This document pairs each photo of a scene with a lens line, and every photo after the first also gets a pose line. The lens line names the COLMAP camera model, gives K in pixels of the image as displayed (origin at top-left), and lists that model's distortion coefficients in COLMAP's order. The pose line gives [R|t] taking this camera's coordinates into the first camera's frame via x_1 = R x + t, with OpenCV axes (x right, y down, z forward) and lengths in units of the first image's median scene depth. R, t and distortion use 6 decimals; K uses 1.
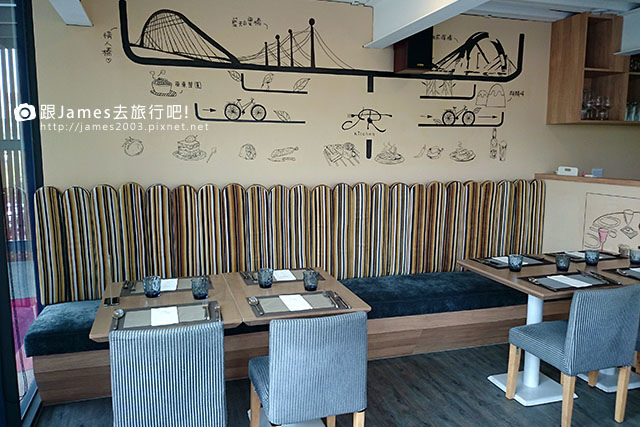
lens RADIAL K [[499.6, 0, 329.9], [0, 499.6, 212.6], [0, 0, 1]] dist [0.148531, -0.254049]
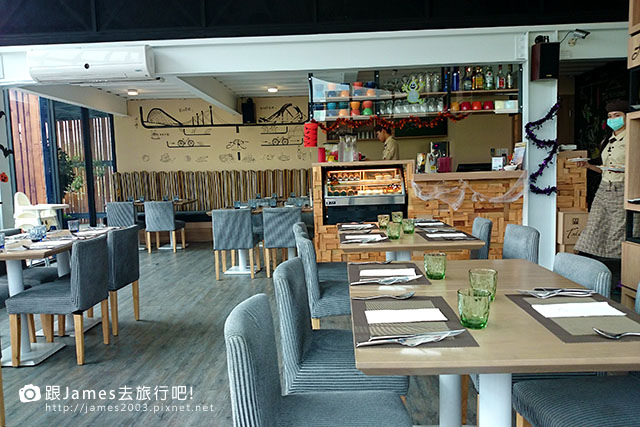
lens RADIAL K [[499.6, 0, 329.9], [0, 499.6, 212.6], [0, 0, 1]] dist [0.148531, -0.254049]
pose [[0.947330, -0.002993, -0.320245, 1.222090], [-0.009155, 0.999295, -0.036422, 0.218126], [0.320128, 0.037436, 0.946634, -1.081807]]
